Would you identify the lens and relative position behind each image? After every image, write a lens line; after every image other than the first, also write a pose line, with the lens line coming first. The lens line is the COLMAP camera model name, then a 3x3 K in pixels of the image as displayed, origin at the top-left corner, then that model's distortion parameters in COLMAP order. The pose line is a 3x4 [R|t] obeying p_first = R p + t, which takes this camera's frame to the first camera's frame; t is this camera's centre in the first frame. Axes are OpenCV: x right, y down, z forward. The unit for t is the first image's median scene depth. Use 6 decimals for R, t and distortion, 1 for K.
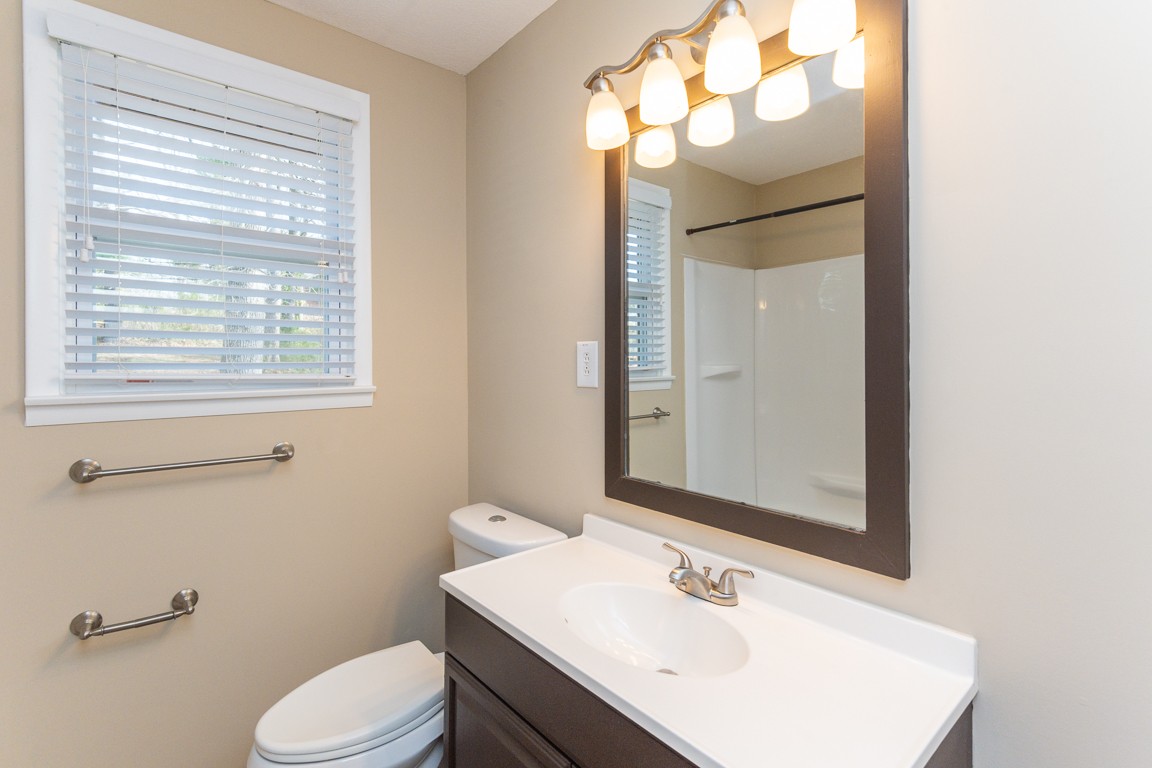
lens RADIAL K [[526.5, 0, 569.8], [0, 526.5, 373.5], [0, 0, 1]] dist [0.016708, -0.006834]
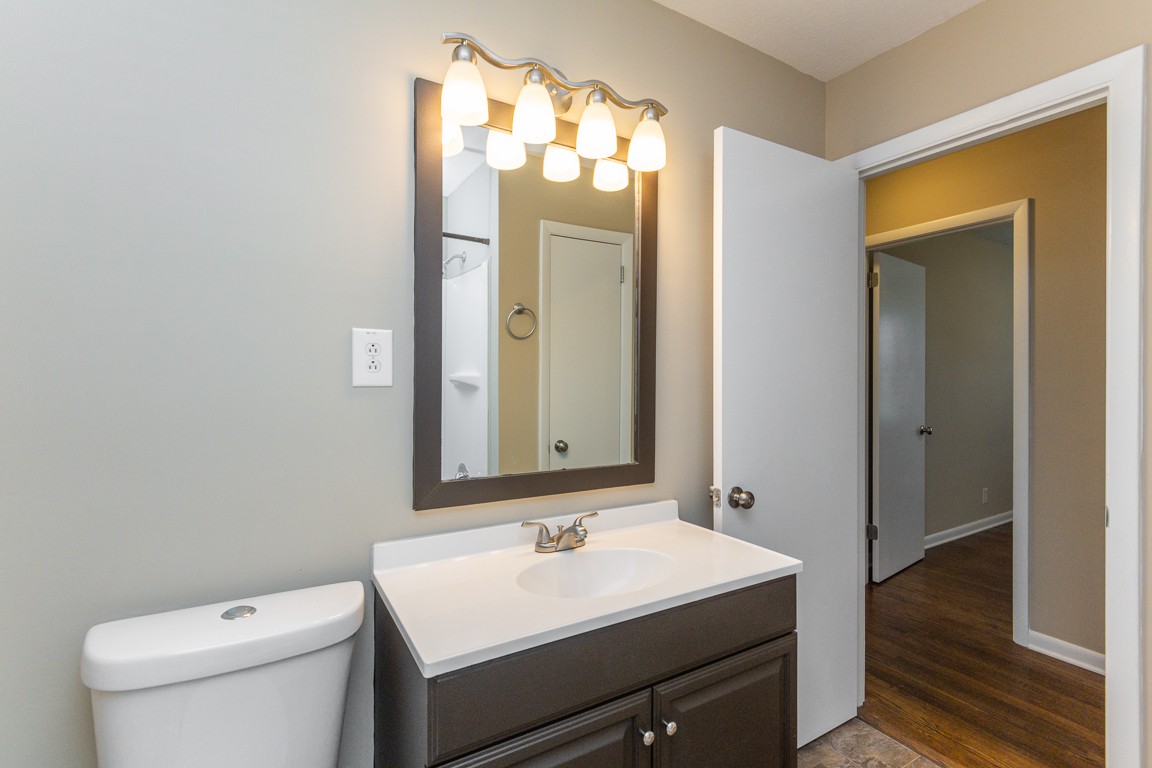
lens RADIAL K [[526.5, 0, 569.8], [0, 526.5, 382.7], [0, 0, 1]] dist [0.016708, -0.006834]
pose [[0.174824, -0.013566, 0.984506, -0.751515], [0.003927, 0.999907, 0.013081, 0.011667], [-0.984592, 0.001580, 0.174861, 0.601526]]
